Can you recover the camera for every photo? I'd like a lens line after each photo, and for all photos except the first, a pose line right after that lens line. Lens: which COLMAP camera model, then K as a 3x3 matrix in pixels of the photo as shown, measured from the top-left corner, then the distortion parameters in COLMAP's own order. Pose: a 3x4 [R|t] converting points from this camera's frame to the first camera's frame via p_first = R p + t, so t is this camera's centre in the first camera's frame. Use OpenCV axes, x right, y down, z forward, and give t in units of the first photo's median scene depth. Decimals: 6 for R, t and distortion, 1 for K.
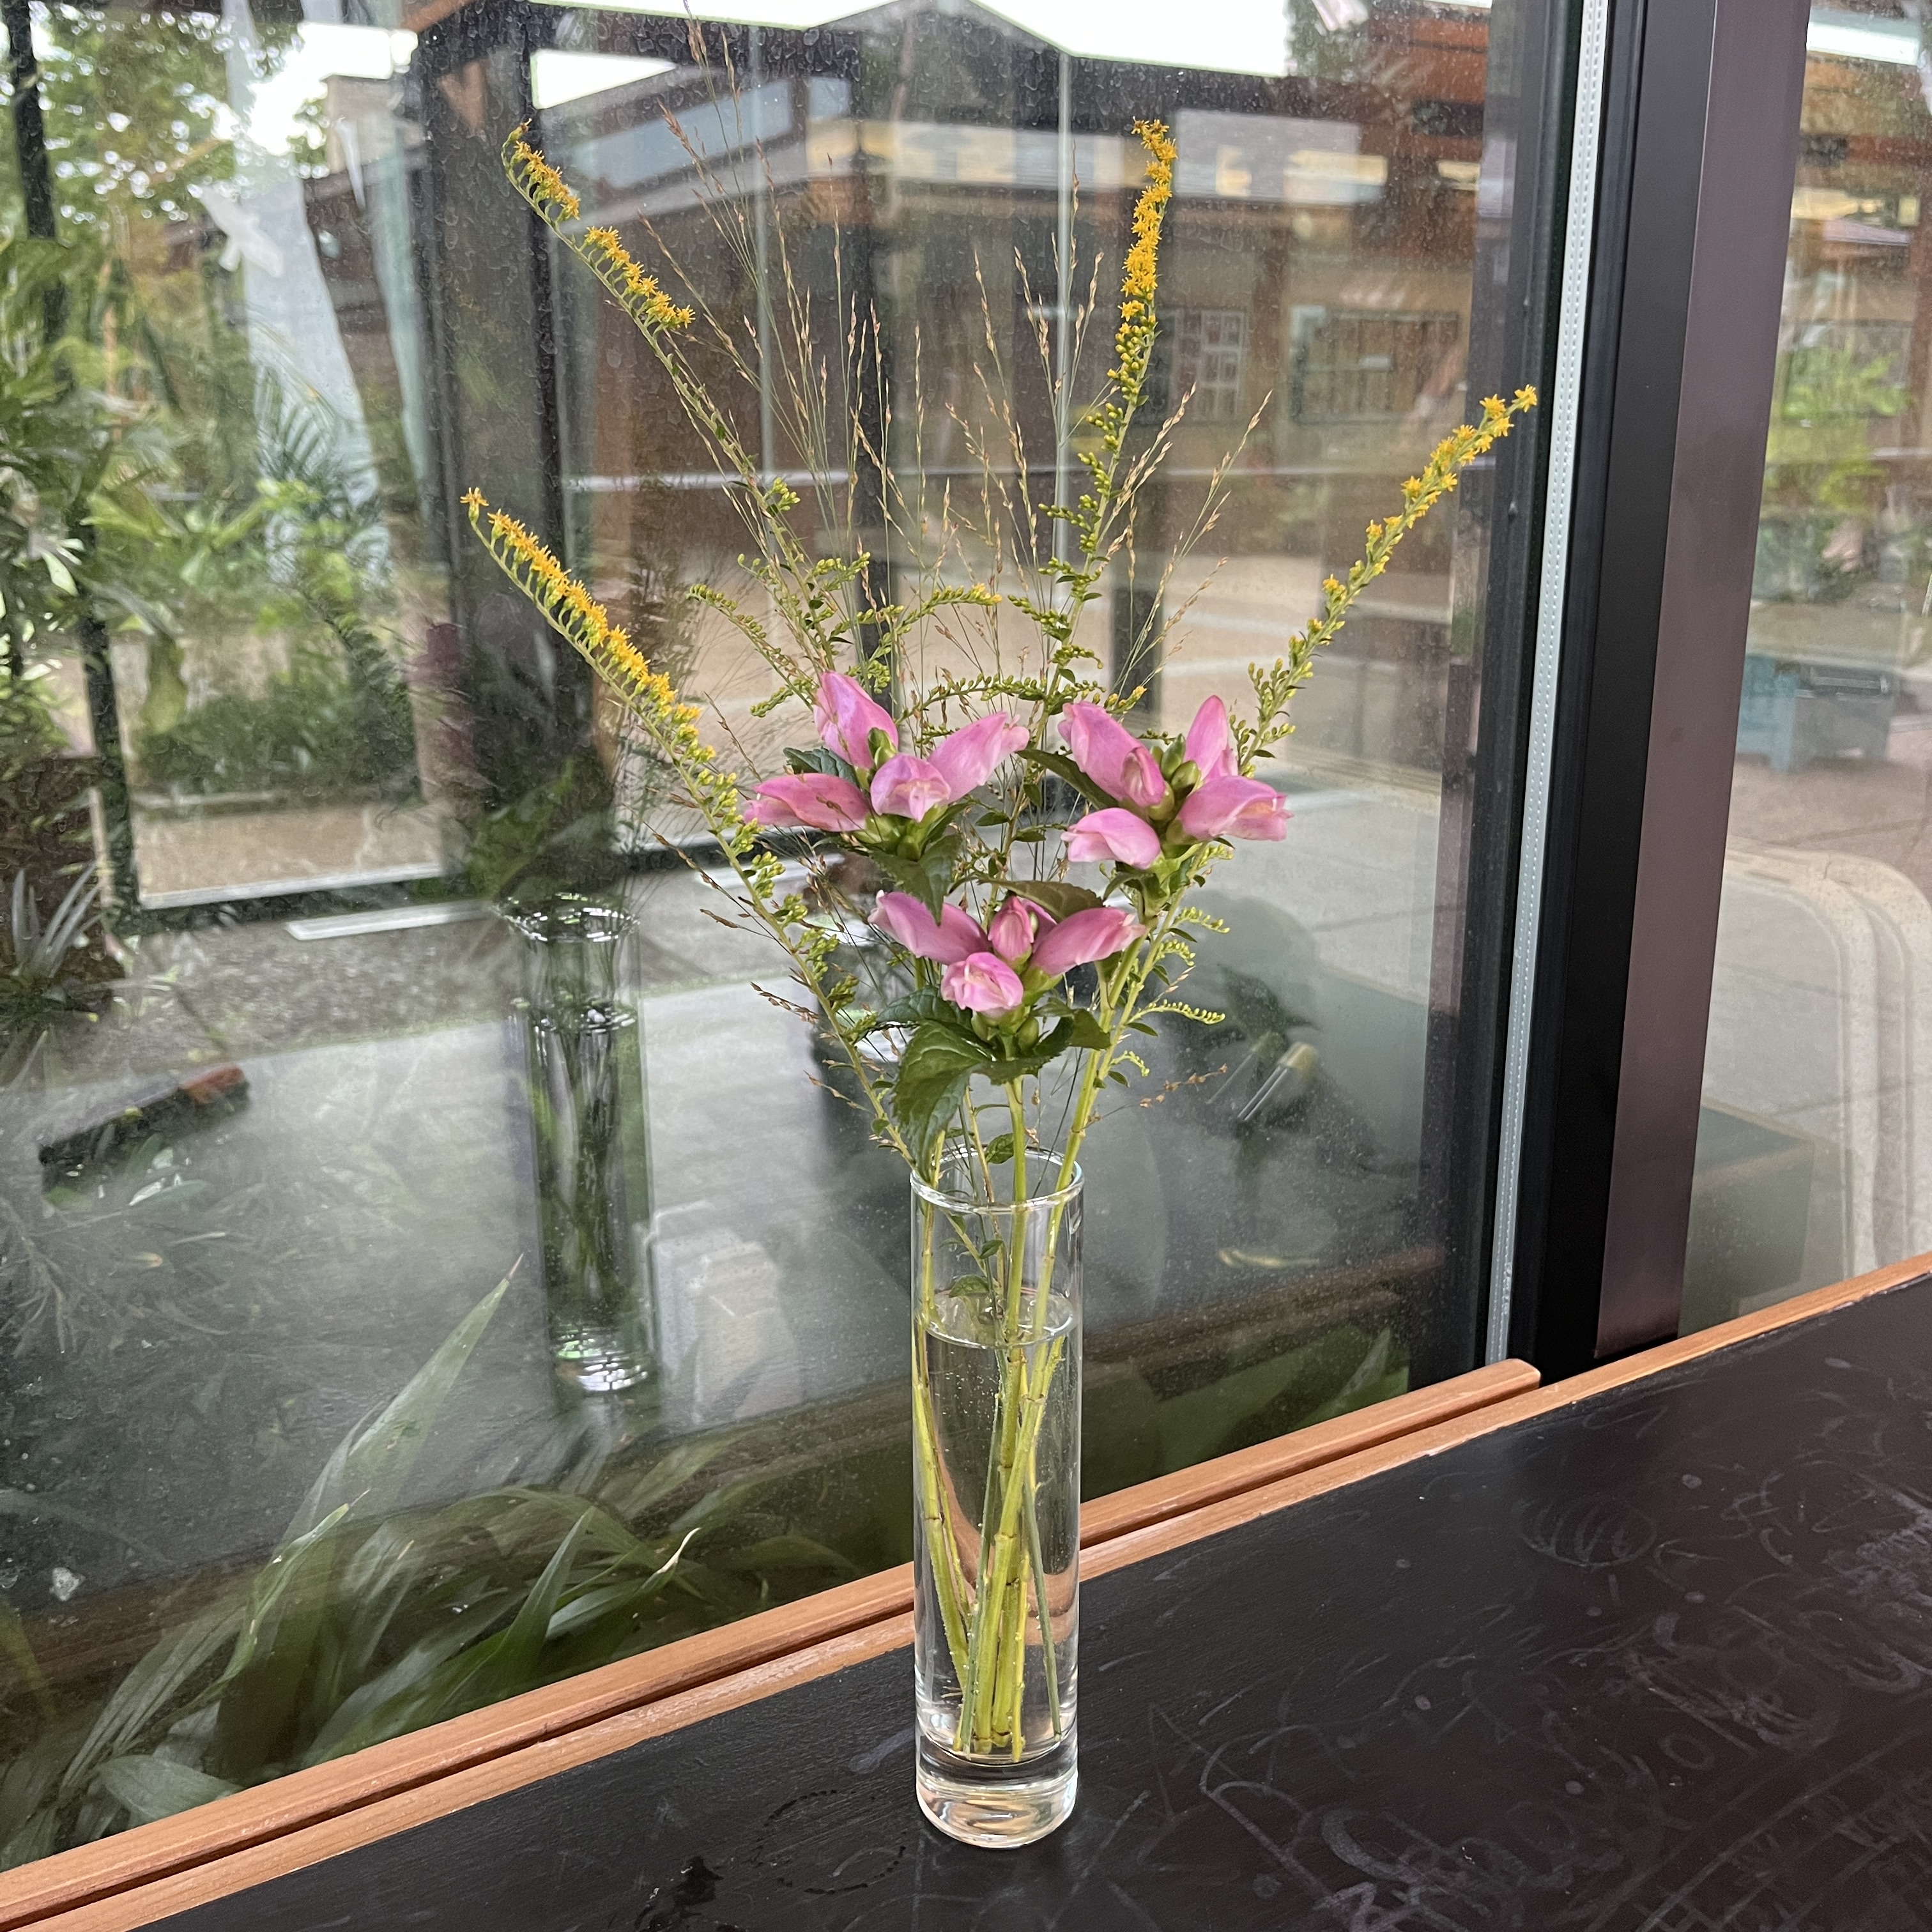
lens RADIAL K [[1981.1, 0, 942.7], [0, 1981.1, 969.4], [0, 0, 1]] dist [-0.001826, 0.019090]
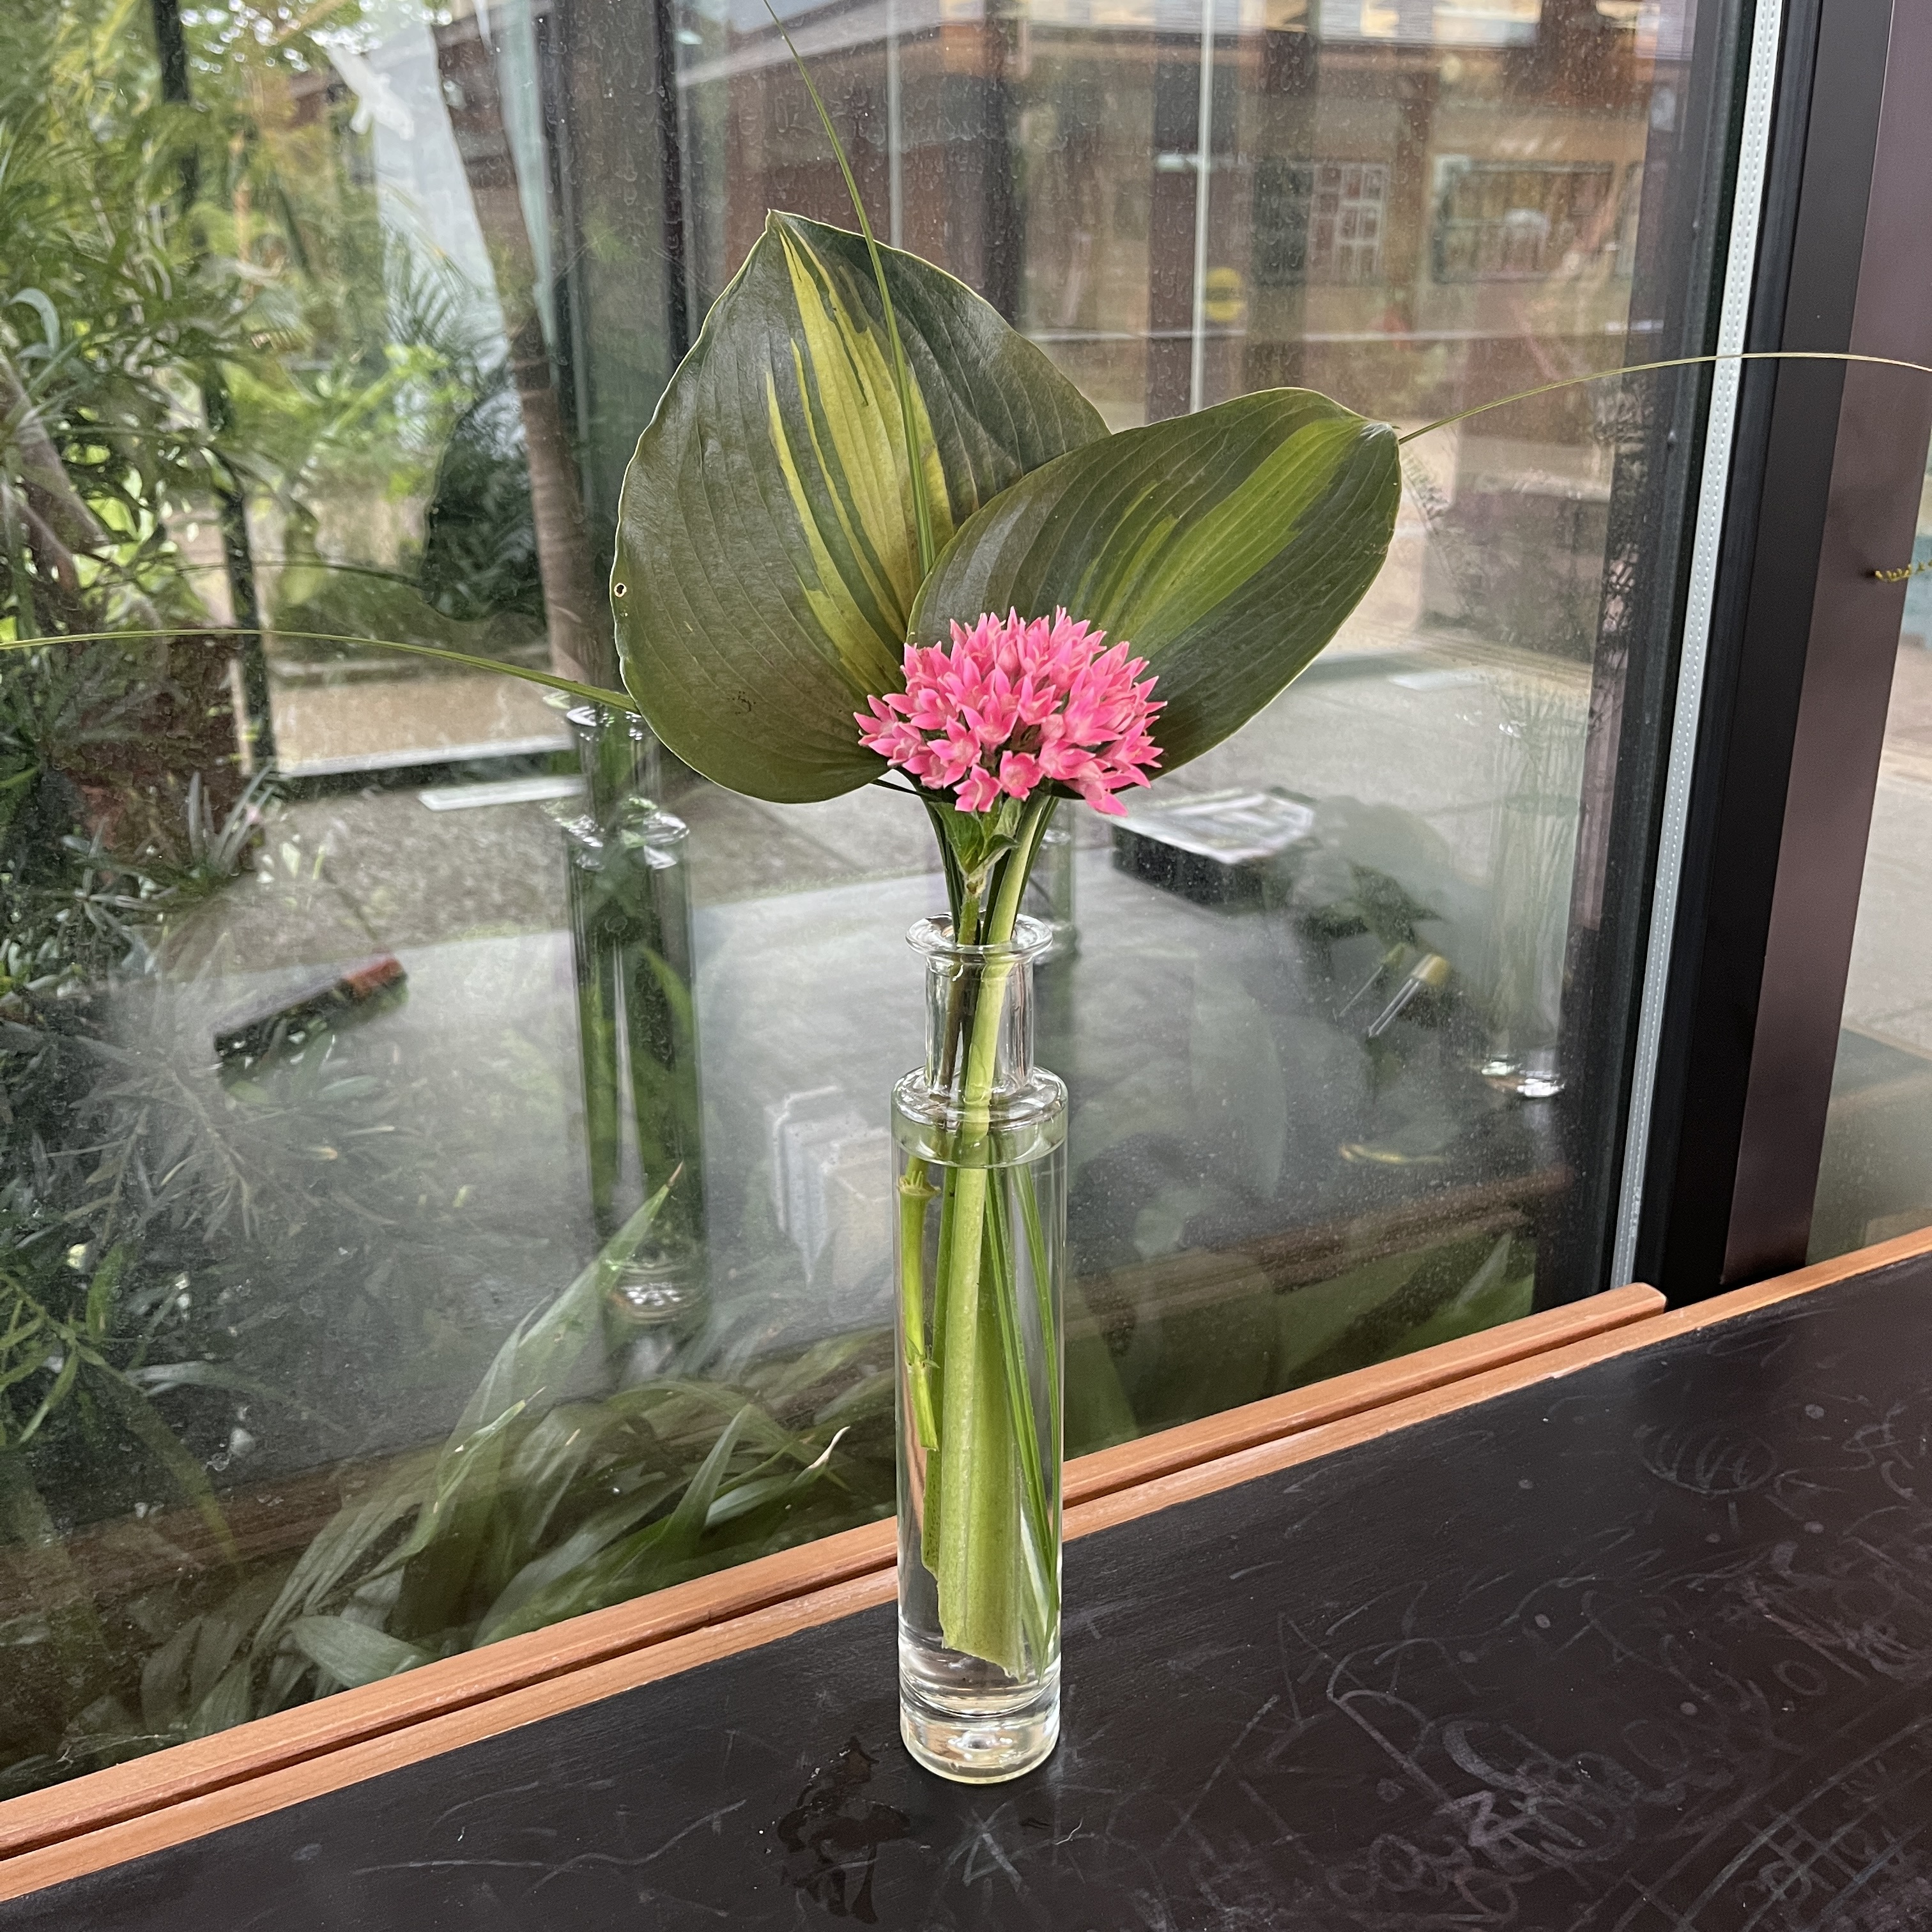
lens RADIAL K [[1981.1, 0, 942.7], [0, 1981.1, 969.4], [0, 0, 1]] dist [-0.001826, 0.019090]
pose [[0.998187, 0.018697, -0.057215, -0.013240], [-0.014818, 0.997611, 0.067472, -0.025252], [0.058340, -0.066502, 0.996079, -0.023334]]
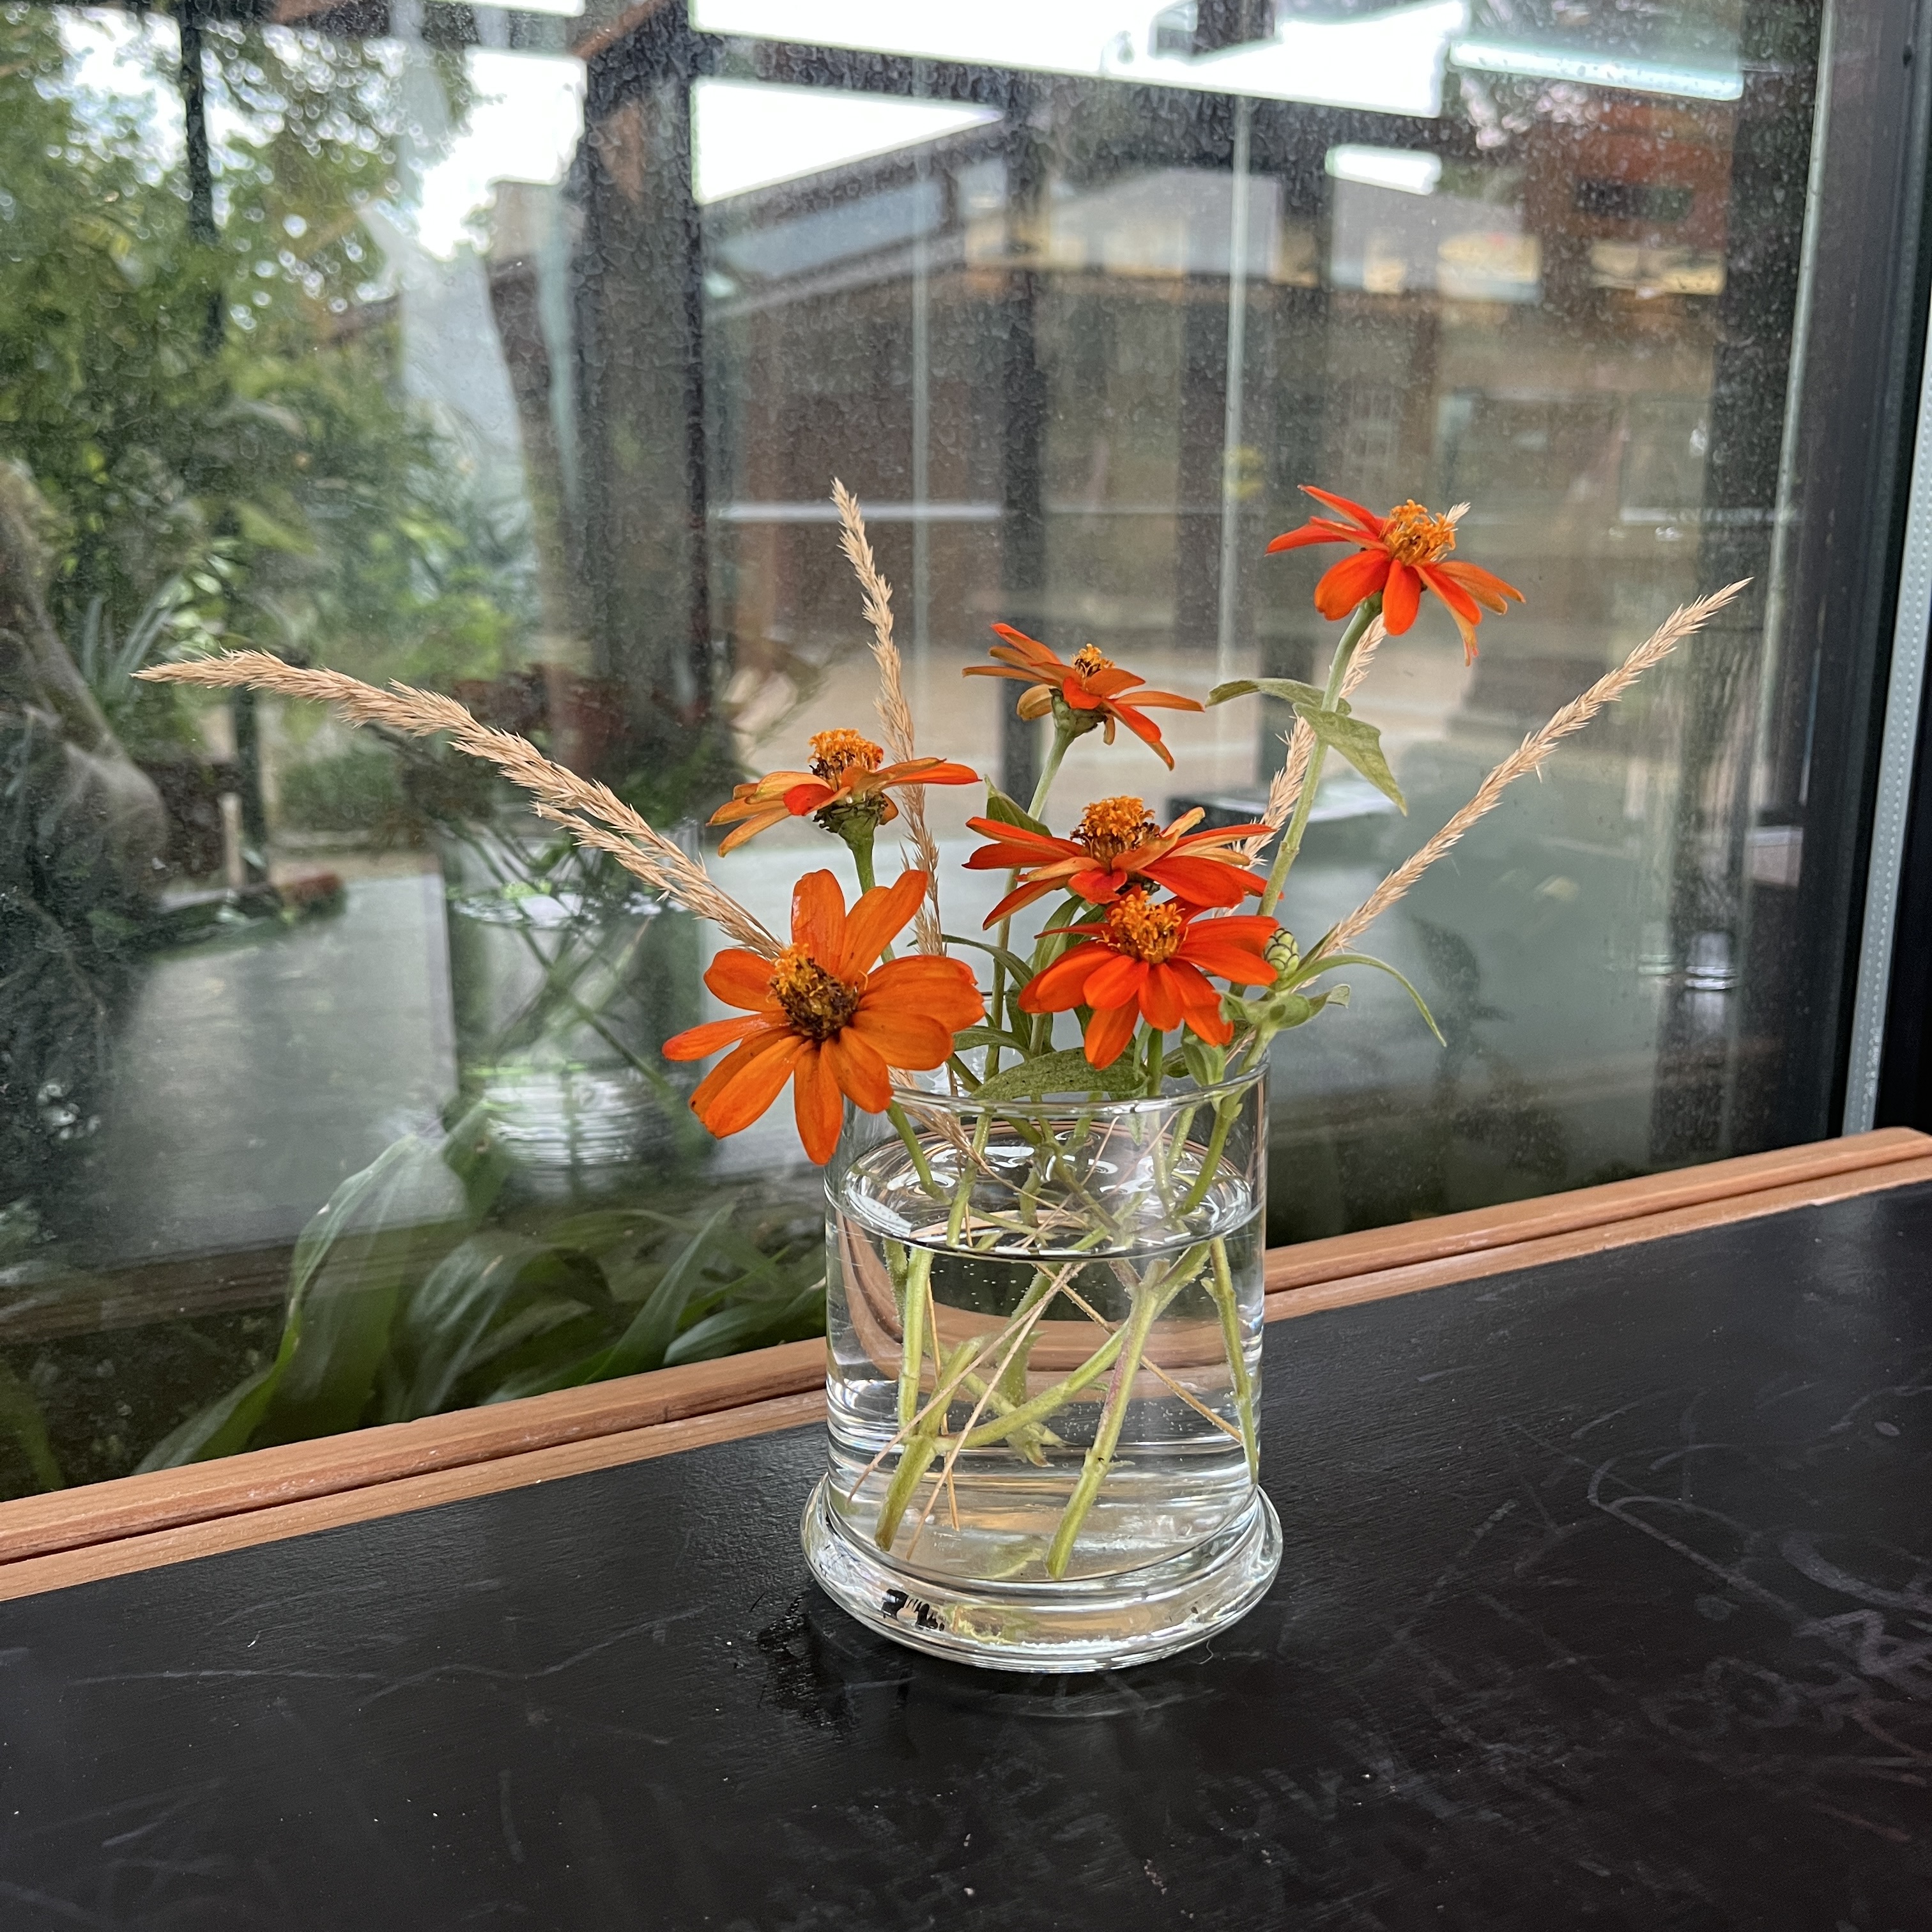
lens RADIAL K [[1981.1, 0, 942.7], [0, 1981.1, 969.4], [0, 0, 1]] dist [-0.001826, 0.019090]
pose [[0.997630, 0.020614, -0.065645, -0.034855], [-0.024186, 0.998243, -0.054094, 0.167472], [0.064414, 0.055554, 0.996376, 0.172224]]
